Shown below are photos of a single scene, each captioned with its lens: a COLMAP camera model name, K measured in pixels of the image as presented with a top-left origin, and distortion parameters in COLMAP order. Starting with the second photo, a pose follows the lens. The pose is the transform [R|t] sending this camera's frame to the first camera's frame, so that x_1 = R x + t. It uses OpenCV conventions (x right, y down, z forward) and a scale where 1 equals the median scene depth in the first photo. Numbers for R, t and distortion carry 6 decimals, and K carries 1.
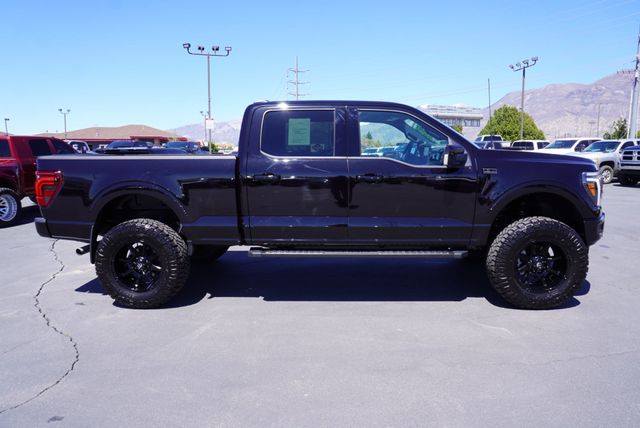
lens RADIAL K [[441.5, 0, 321.2], [0, 441.5, 215.2], [0, 0, 1]] dist [0.001145, 0.002361]
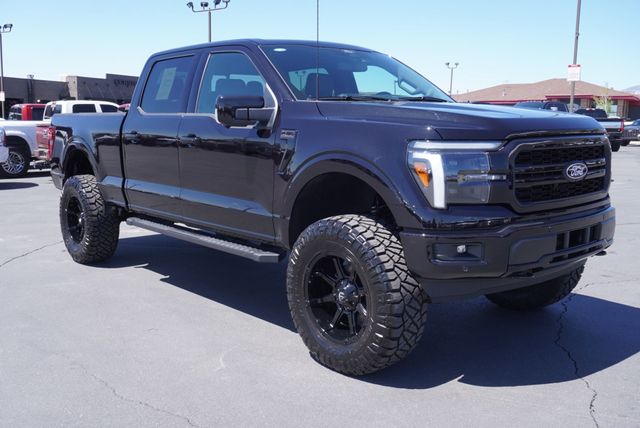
lens RADIAL K [[664.0, 0, 319.6], [0, 664.0, 207.9], [0, 0, 1]] dist [0.008987, 0.000000]
pose [[0.658555, 0.107395, -0.744830, 1.130348], [-0.115682, 0.992447, 0.040816, -0.036973], [0.743588, 0.059284, 0.666005, 0.384156]]
